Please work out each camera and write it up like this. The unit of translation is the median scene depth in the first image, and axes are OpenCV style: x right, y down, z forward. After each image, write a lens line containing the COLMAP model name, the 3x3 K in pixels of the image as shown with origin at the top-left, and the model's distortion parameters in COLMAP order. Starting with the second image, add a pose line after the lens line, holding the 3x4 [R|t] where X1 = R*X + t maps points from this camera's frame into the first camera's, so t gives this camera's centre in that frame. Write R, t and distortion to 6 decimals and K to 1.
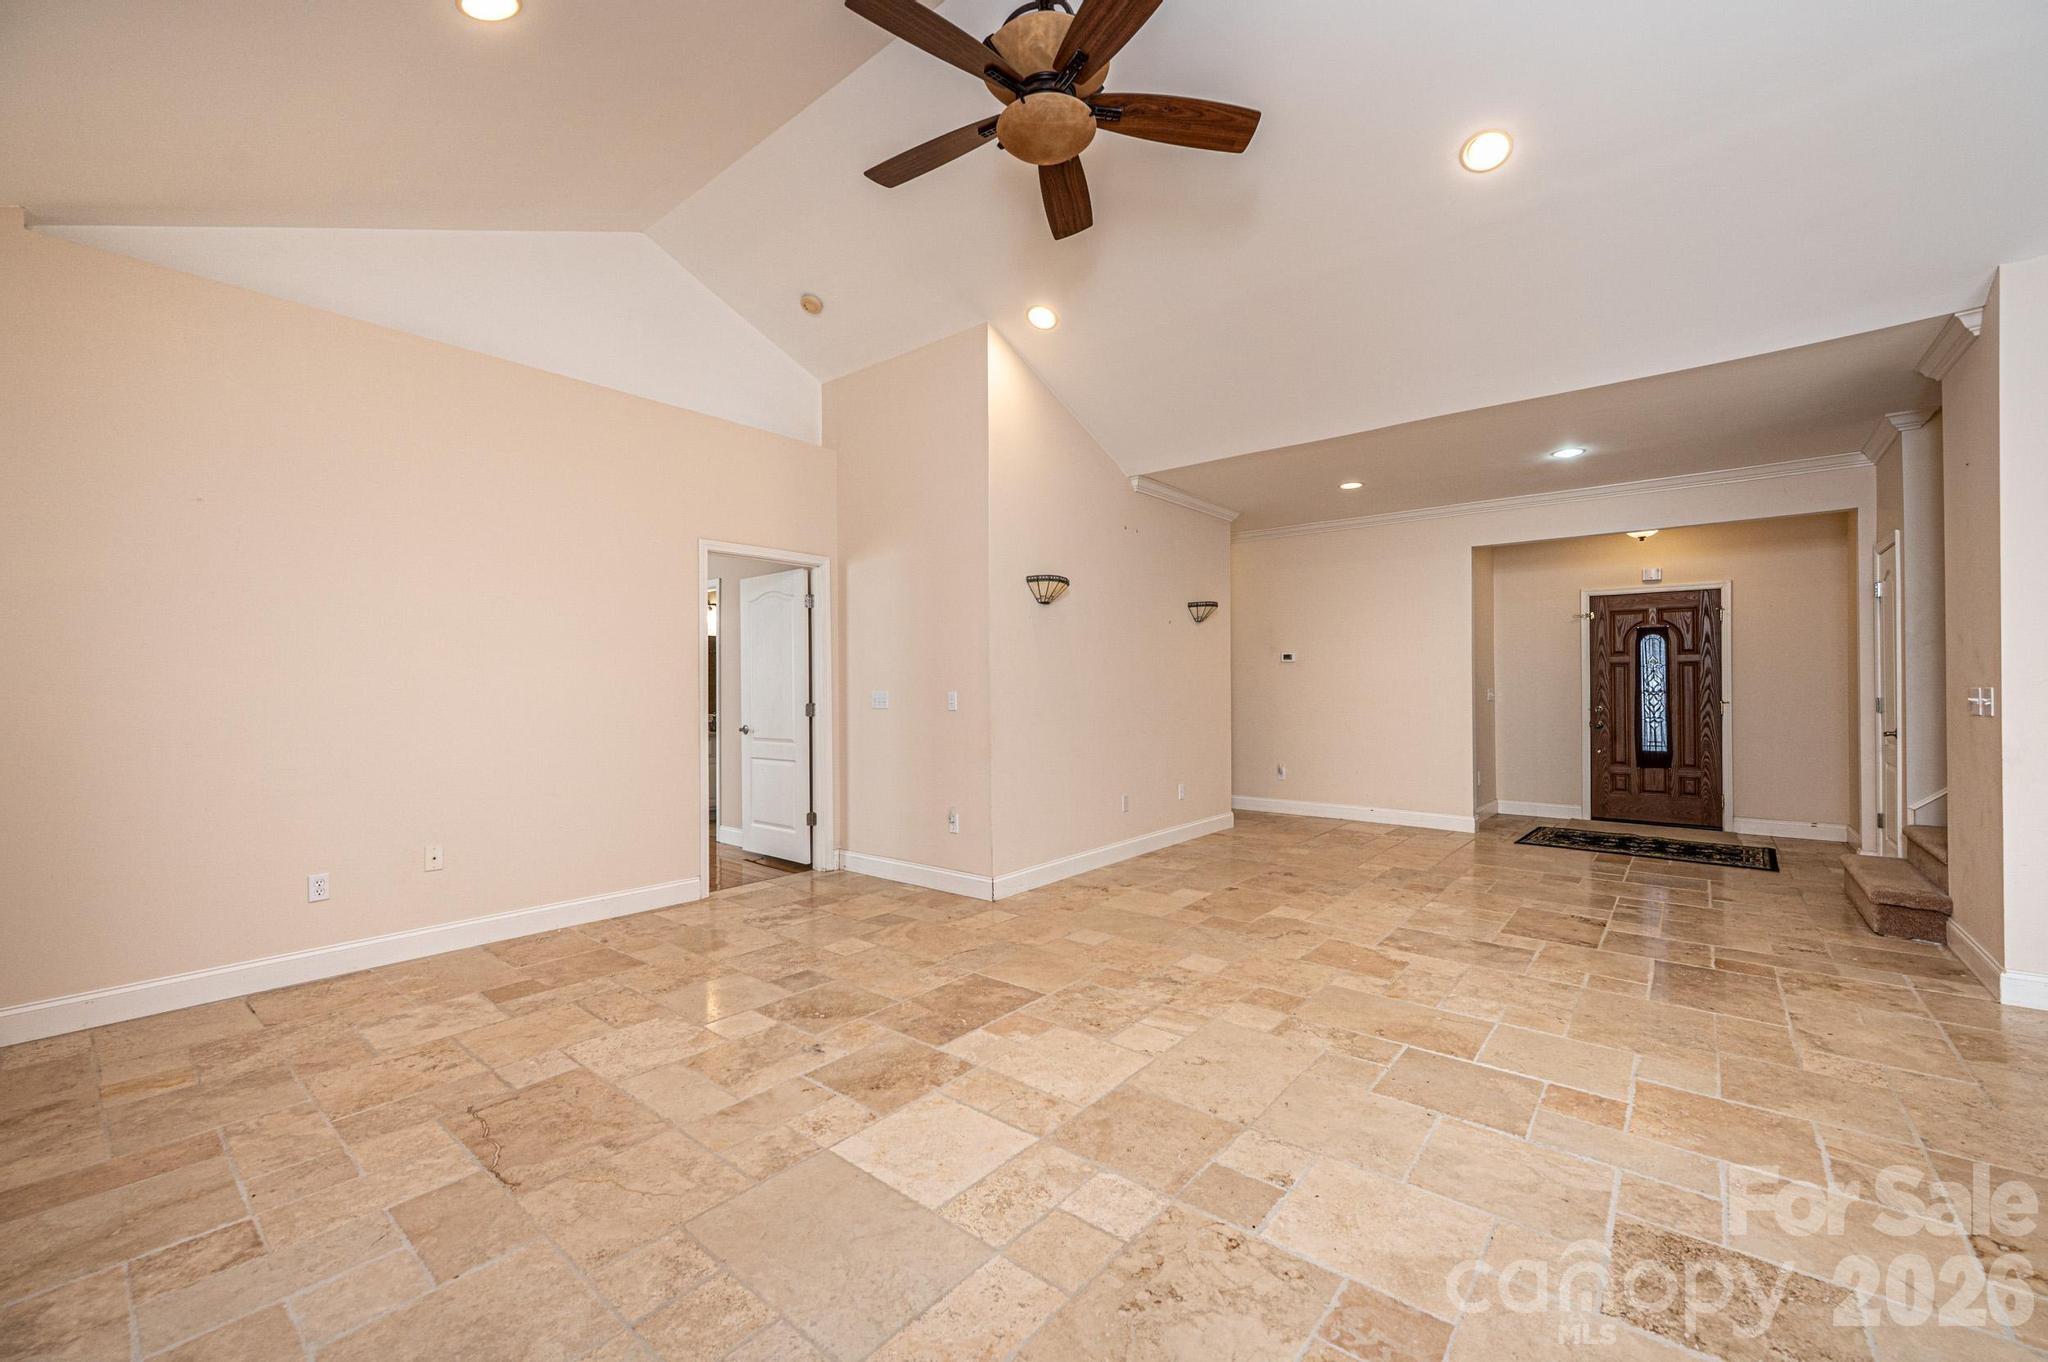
lens RADIAL K [[802.3, 0, 1024.0], [0, 802.3, 681.0], [0, 0, 1]] dist [-0.001124, -0.000042]
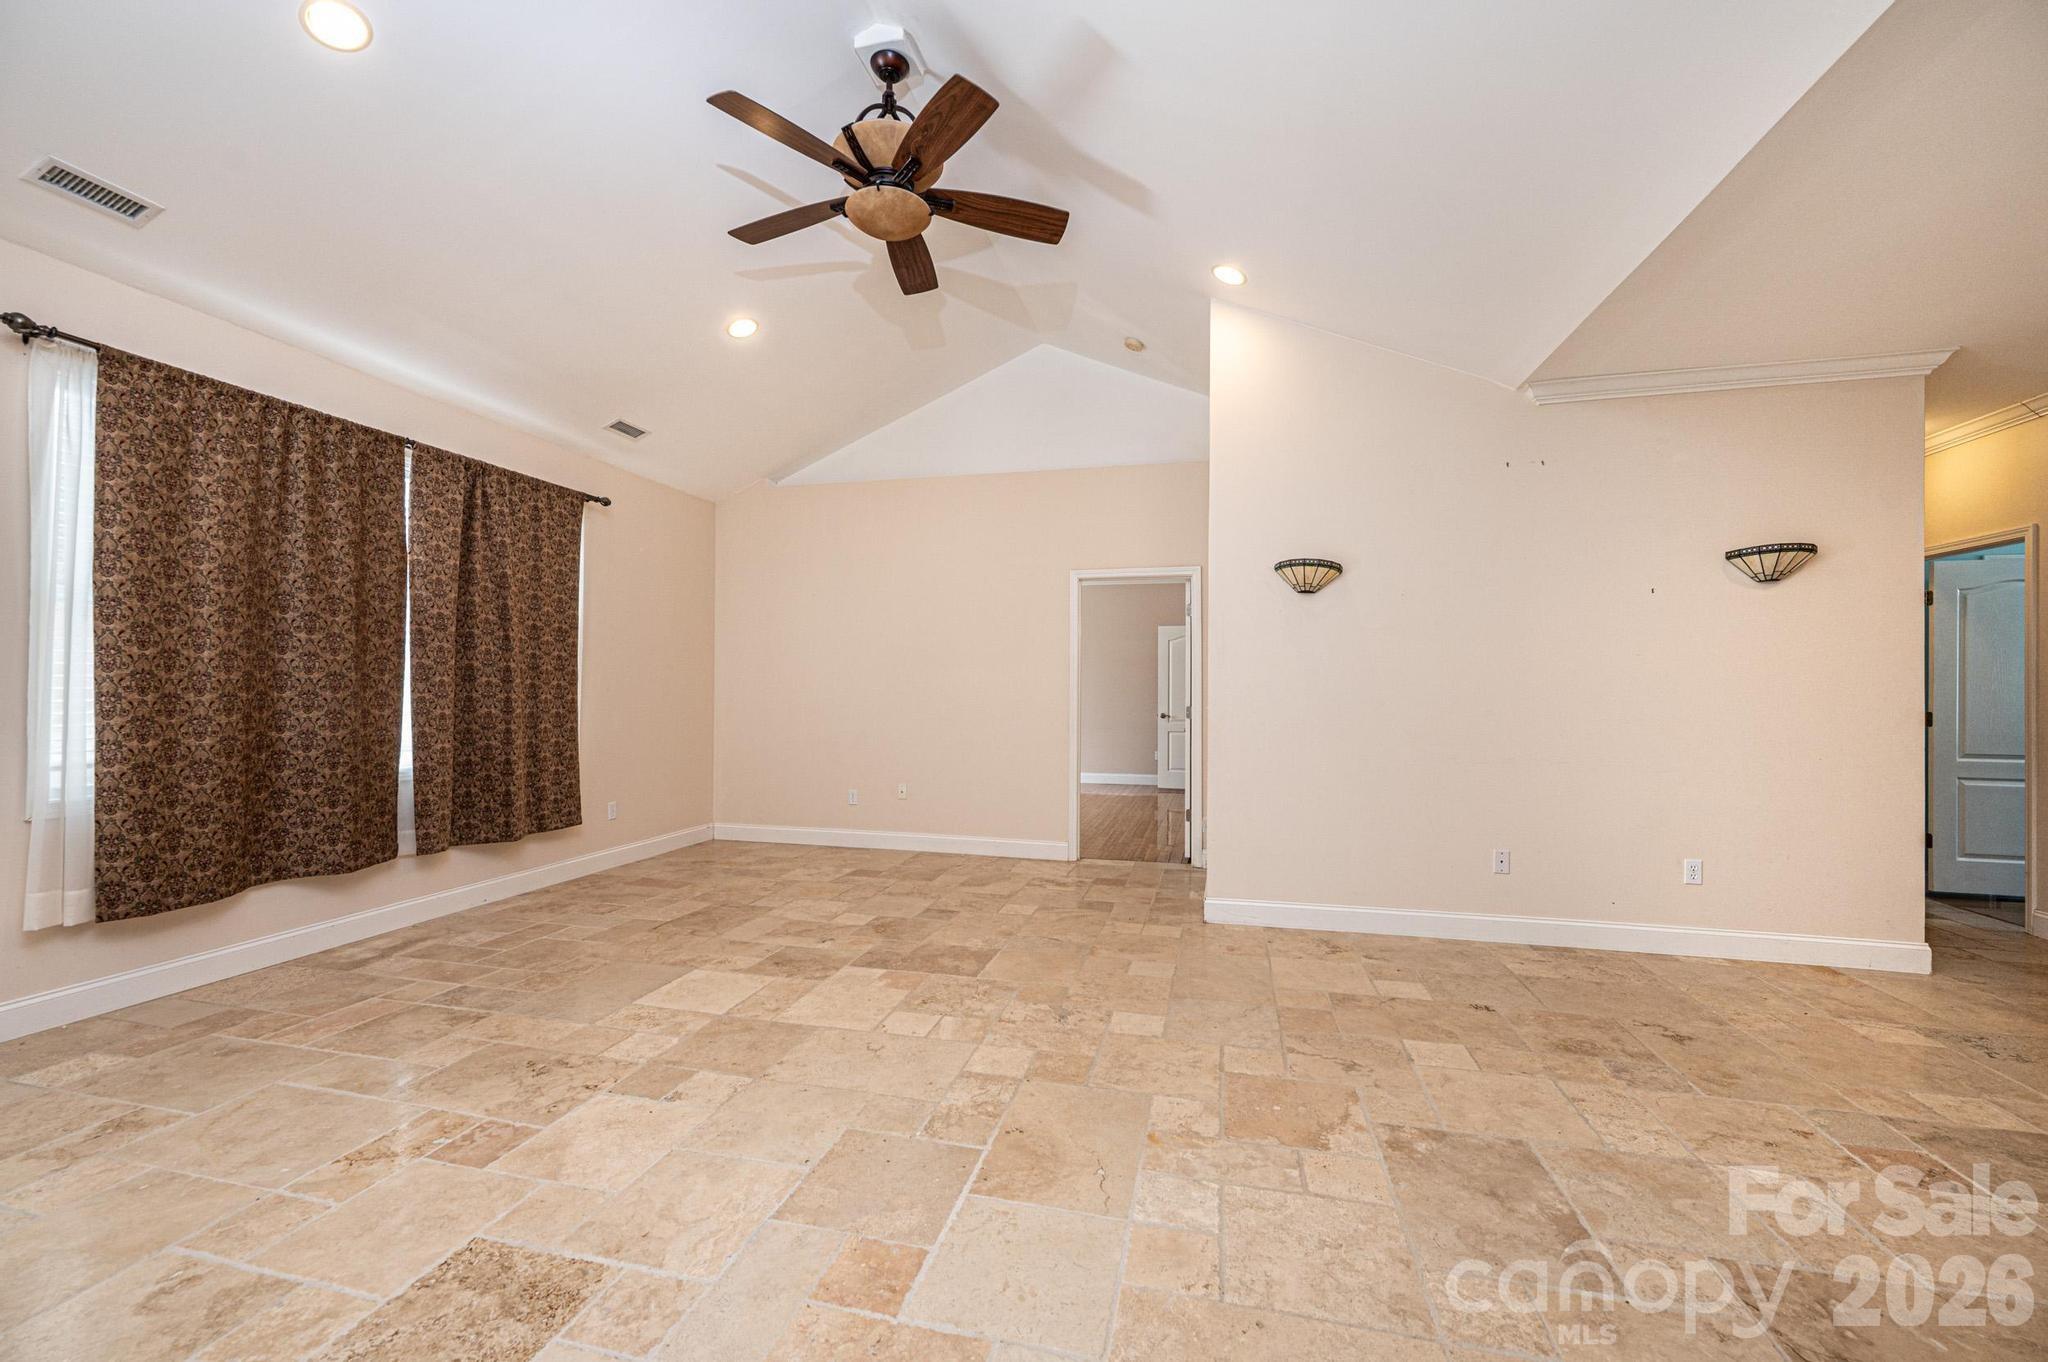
lens RADIAL K [[796.9, 0, 1020.5], [0, 796.9, 692.8], [0, 0, 1]] dist [-0.001780, -0.000185]
pose [[0.448796, 0.011000, -0.893567, 1.084430], [-0.002576, 0.999936, 0.011015, -0.002487], [0.893631, -0.002642, 0.448796, 0.620004]]
